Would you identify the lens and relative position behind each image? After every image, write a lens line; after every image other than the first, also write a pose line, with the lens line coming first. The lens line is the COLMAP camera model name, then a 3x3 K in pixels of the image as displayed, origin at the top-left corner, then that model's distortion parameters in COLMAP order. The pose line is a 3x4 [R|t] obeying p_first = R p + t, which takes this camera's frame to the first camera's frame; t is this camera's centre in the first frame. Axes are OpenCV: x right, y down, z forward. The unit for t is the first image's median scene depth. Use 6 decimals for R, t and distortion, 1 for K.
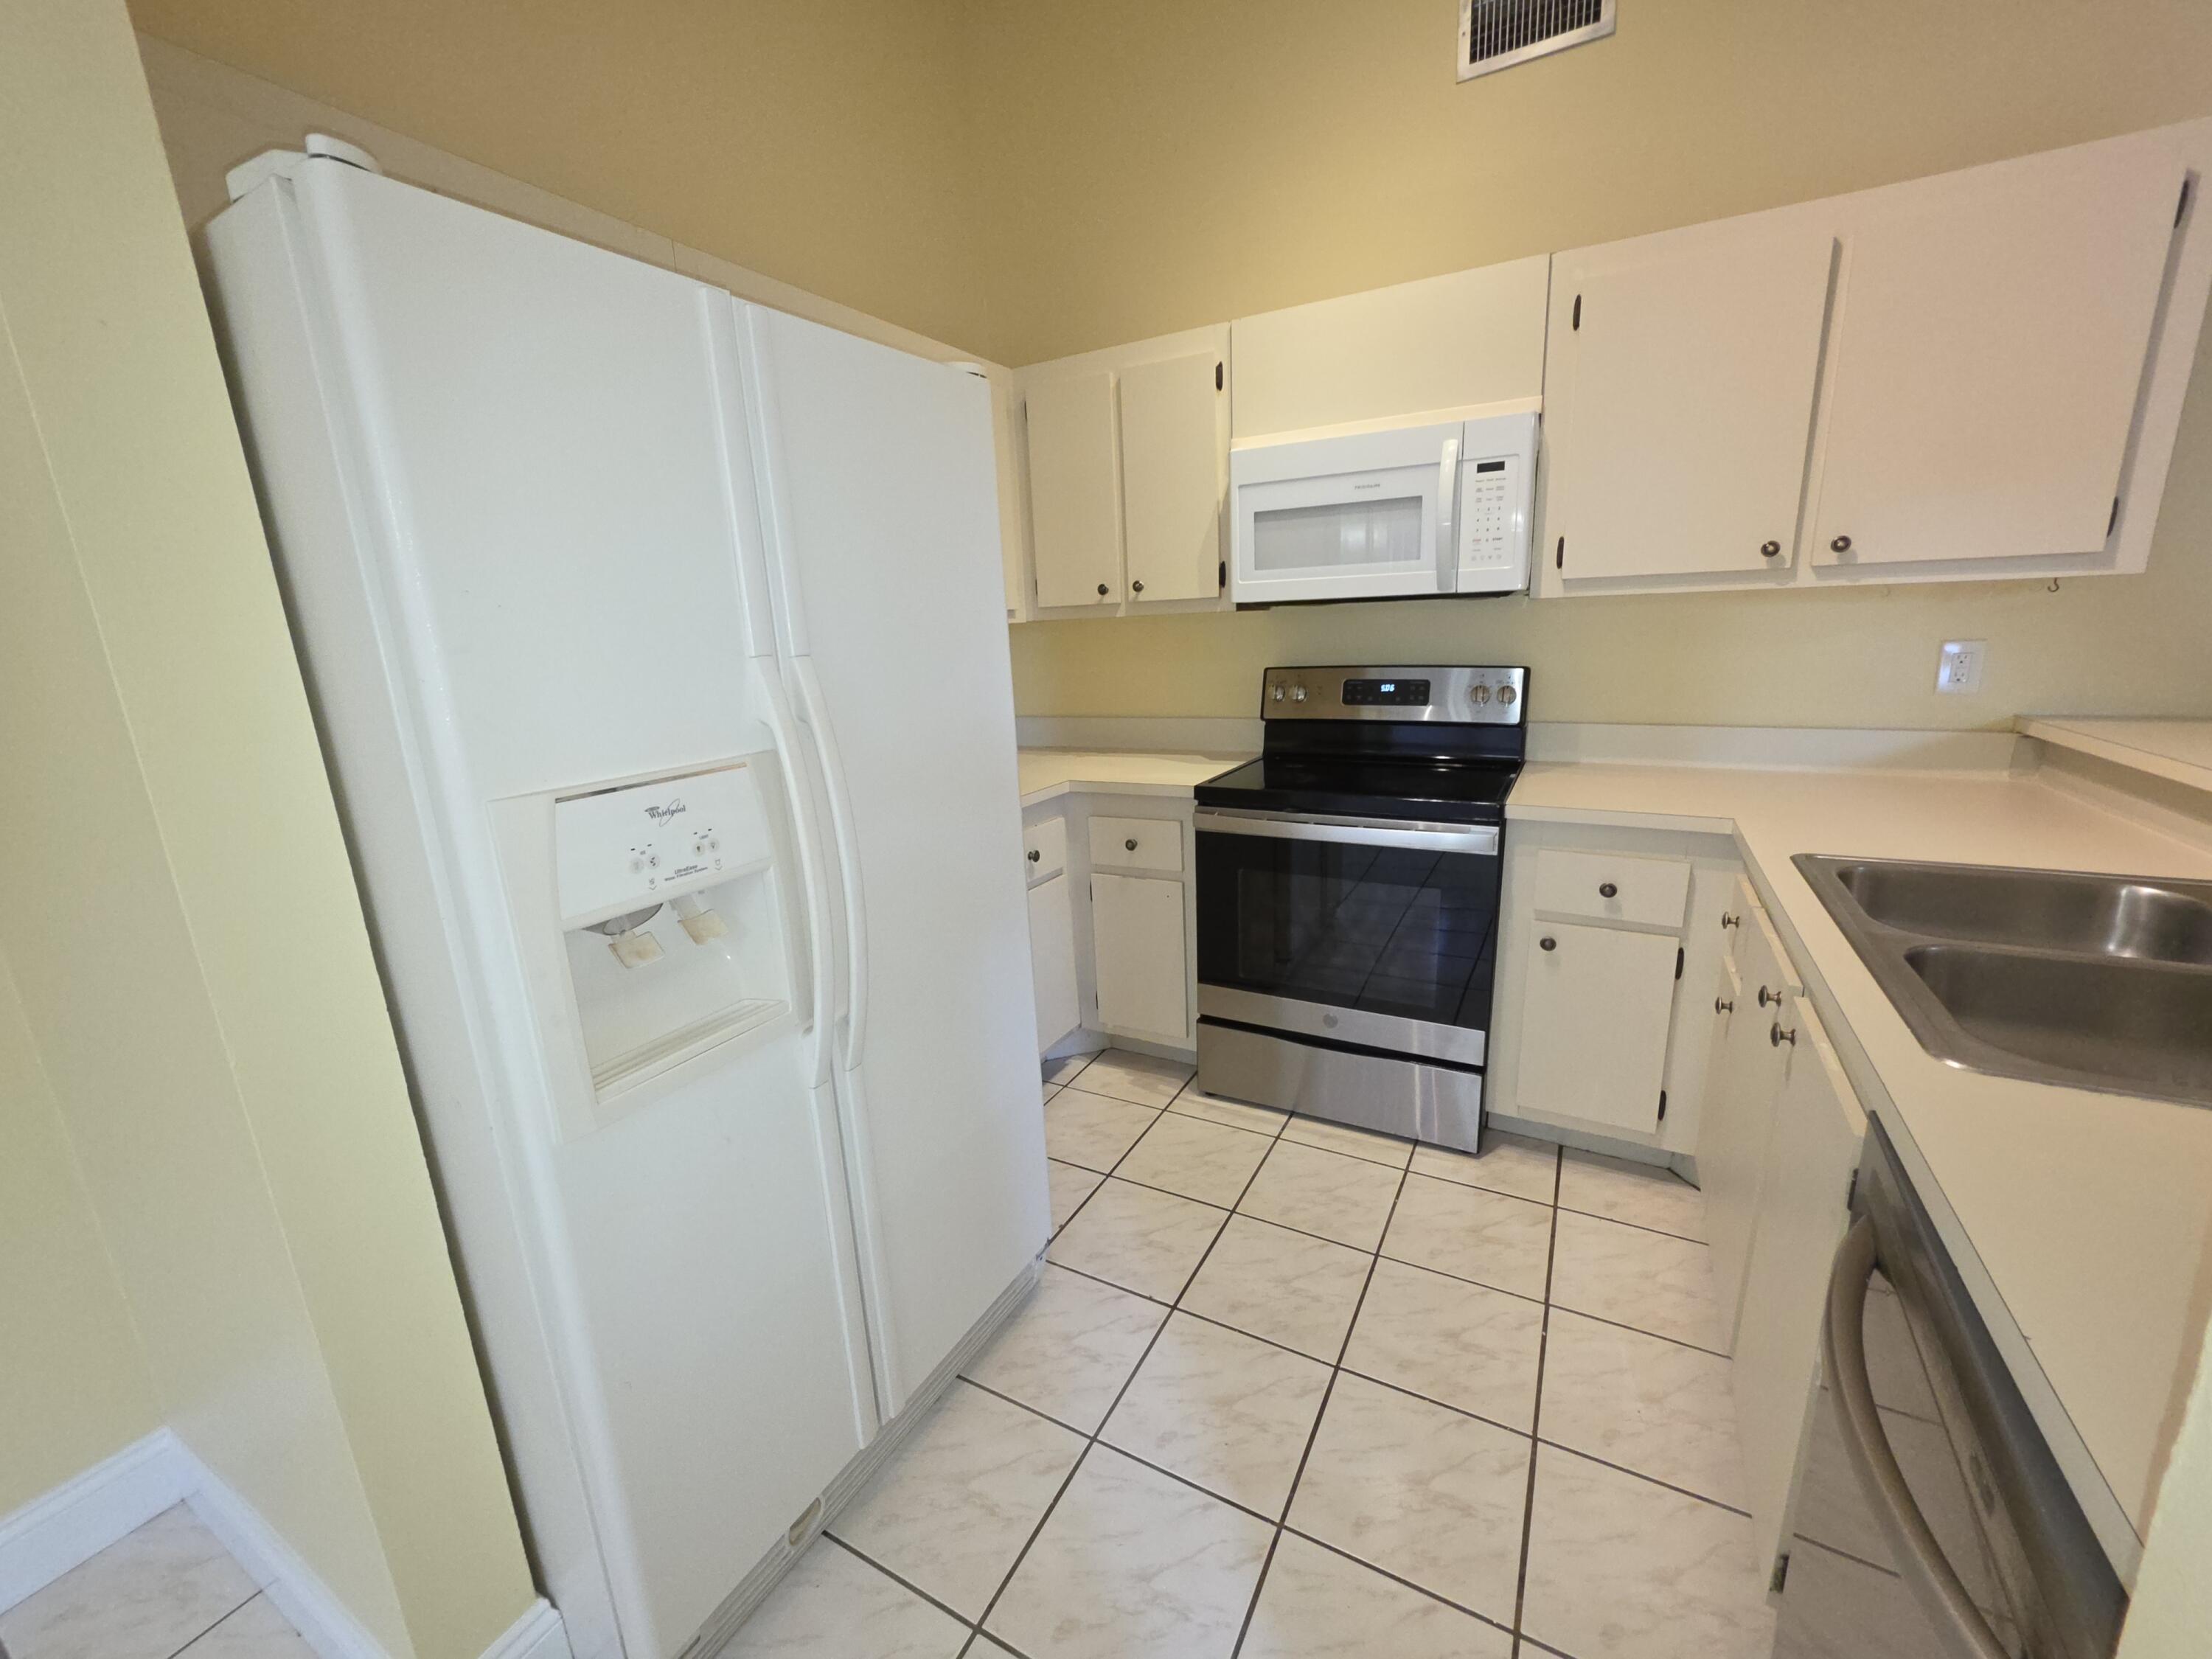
lens RADIAL K [[882.4, 0, 1106.4], [0, 882.4, 826.3], [0, 0, 1]] dist [0.000201, 0.000716]
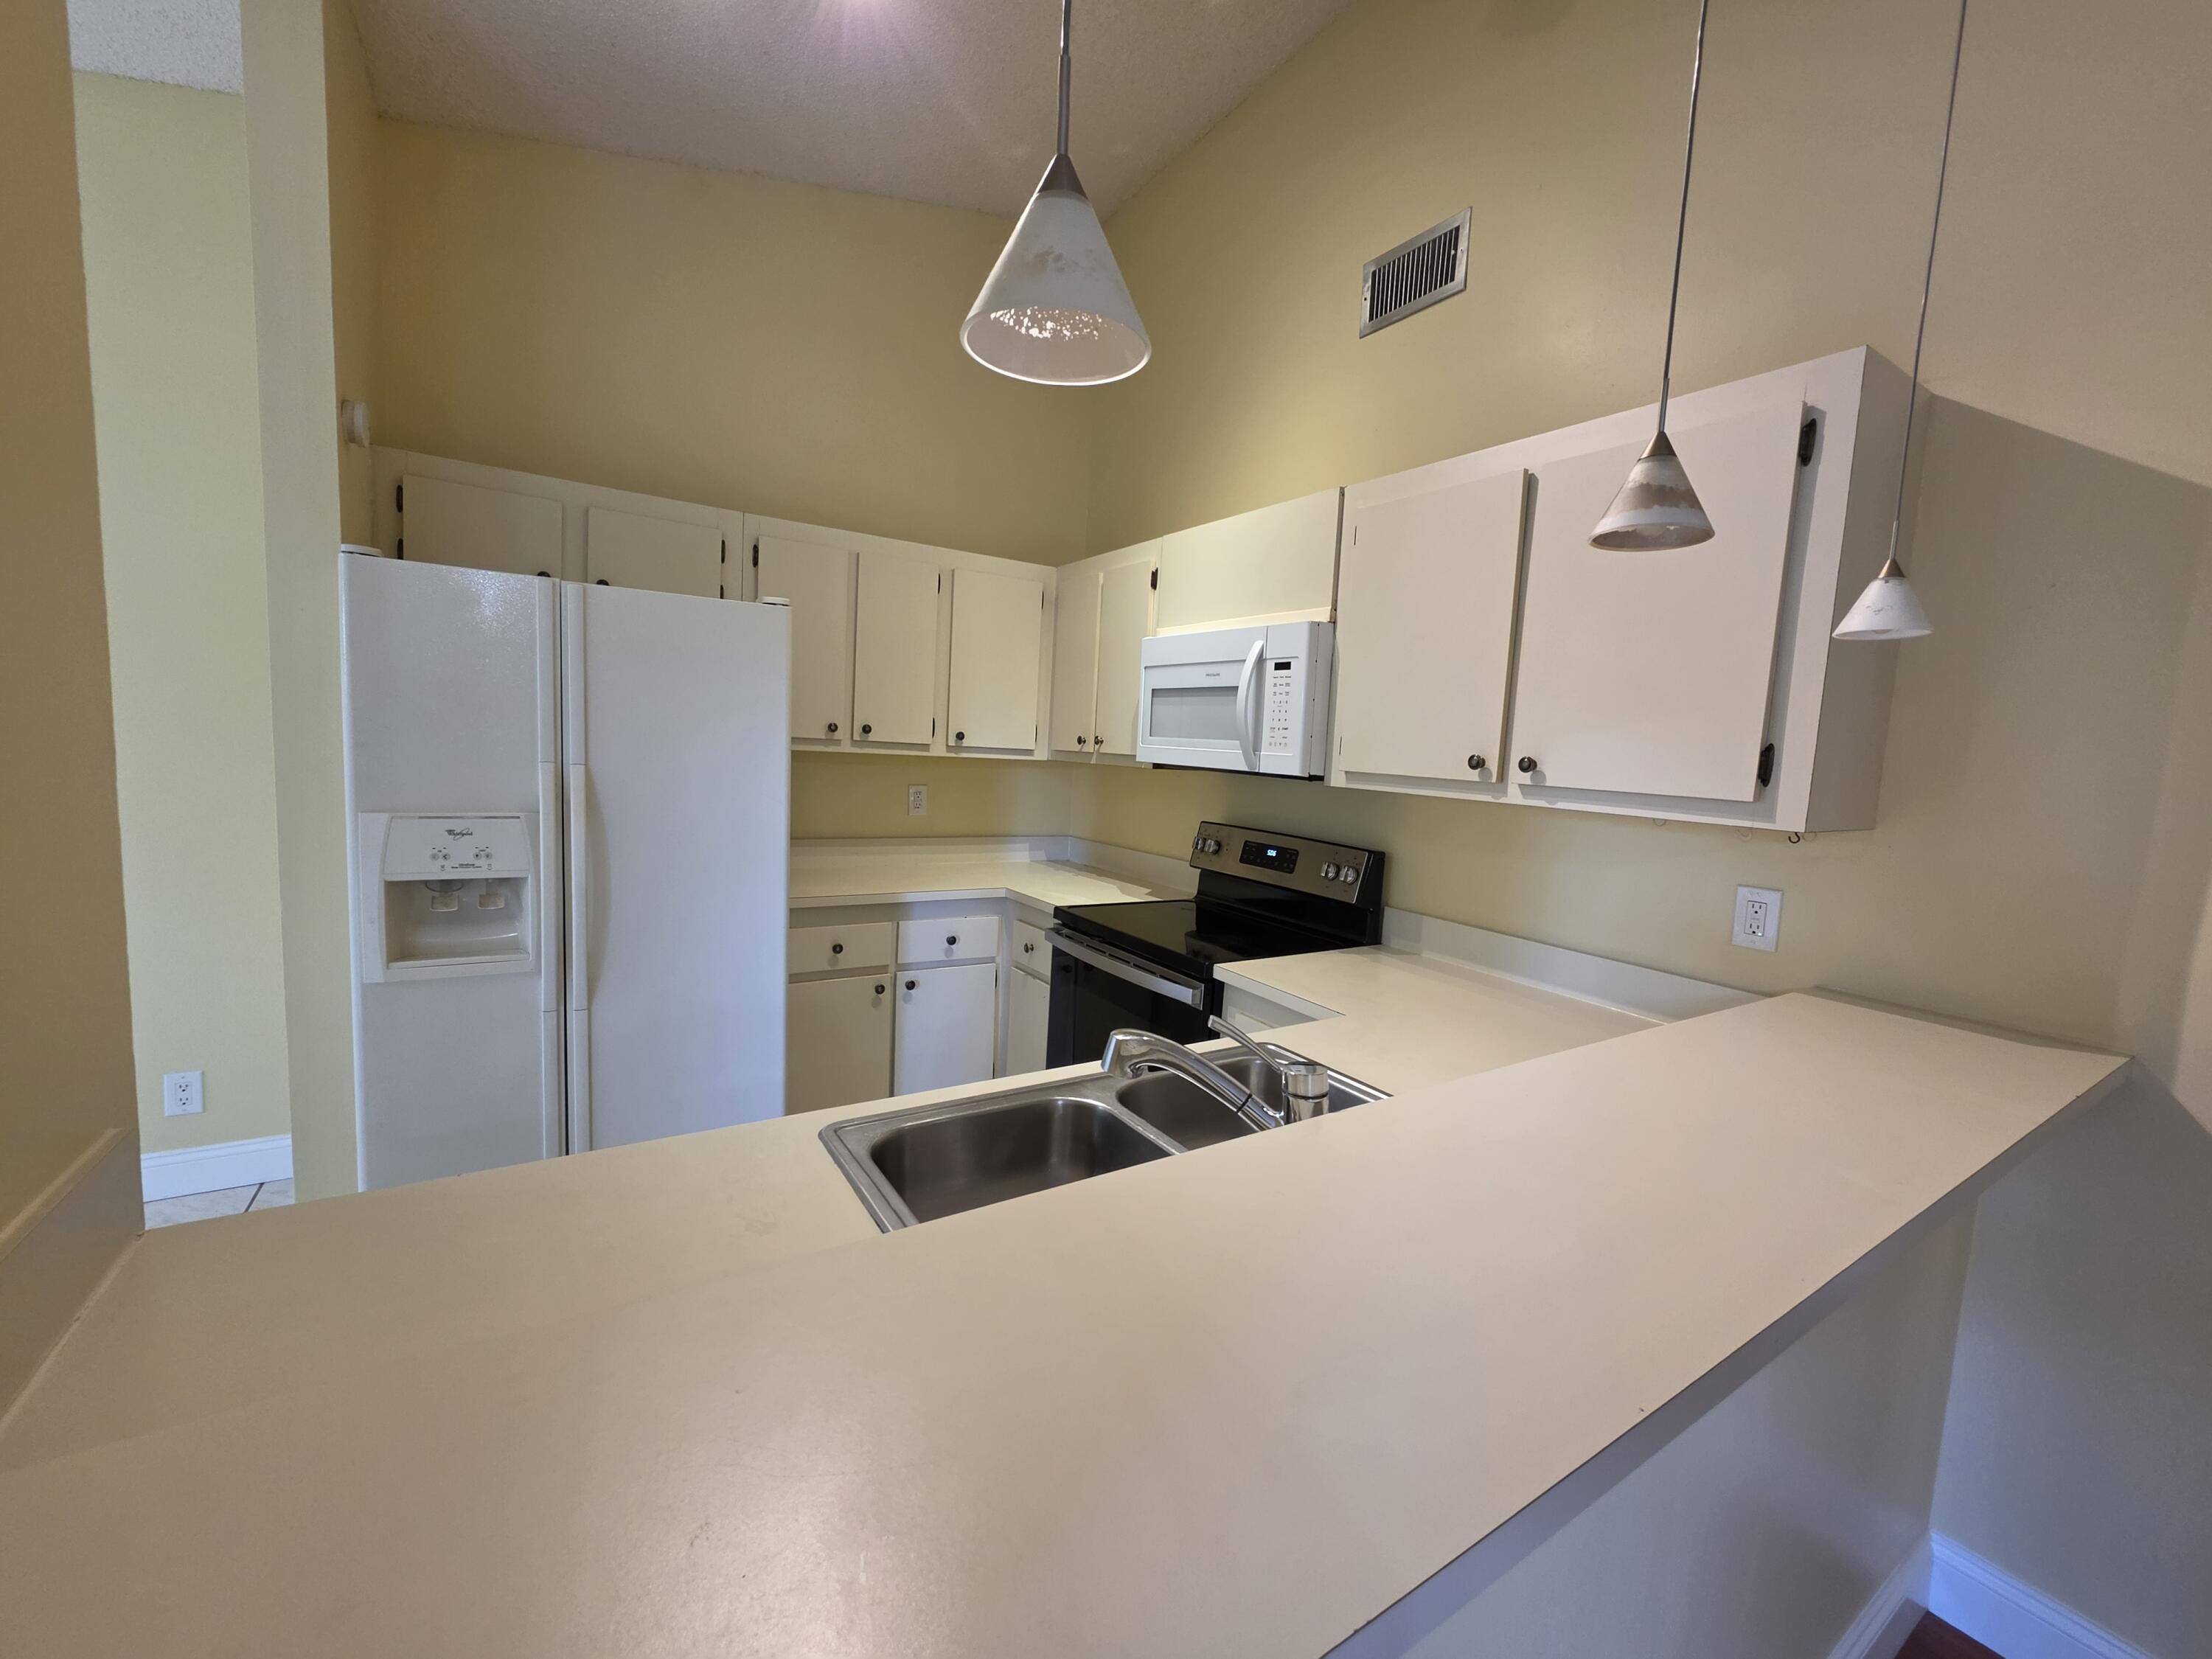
lens RADIAL K [[882.4, 0, 1107.7], [0, 882.4, 827.7], [0, 0, 1]] dist [0.000201, 0.000716]
pose [[0.873857, 0.134799, -0.467121, 0.760670], [-0.196934, 0.976585, -0.086593, -0.064725], [0.444511, 0.167662, 0.879943, -0.043417]]
